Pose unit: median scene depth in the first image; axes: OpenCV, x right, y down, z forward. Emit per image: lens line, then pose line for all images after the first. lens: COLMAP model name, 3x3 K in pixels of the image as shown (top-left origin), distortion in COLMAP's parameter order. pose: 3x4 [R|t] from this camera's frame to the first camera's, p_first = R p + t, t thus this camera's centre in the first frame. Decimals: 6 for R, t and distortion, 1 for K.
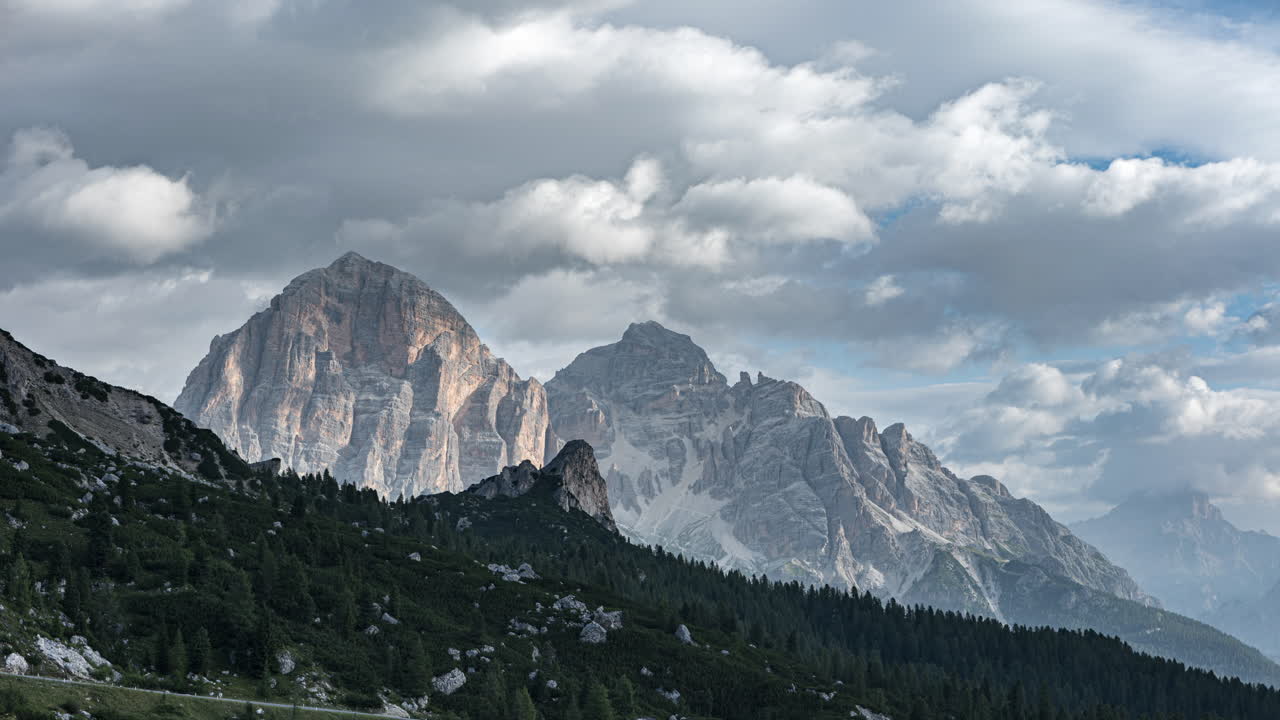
lens RADIAL K [[1047.7, 0, 637.4], [0, 1047.7, 355.3], [0, 0, 1]] dist [0.006722, -0.223050]
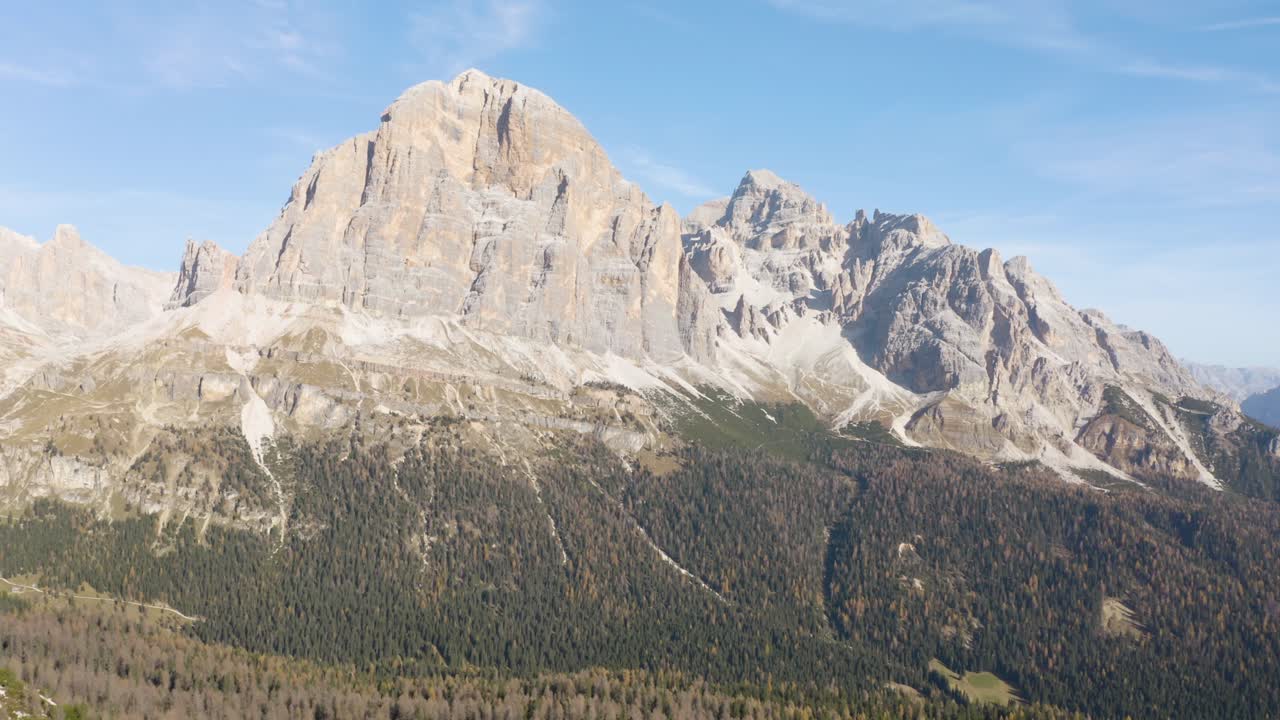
lens RADIAL K [[932.4, 0, 640.0], [0, 932.4, 360.0], [0, 0, 1]] dist [0.007224, 0.002354]
pose [[0.992450, 0.005003, -0.122549, -0.021885], [0.015885, 0.985509, 0.168877, 0.020933], [0.121618, -0.169548, 0.977989, 0.163322]]
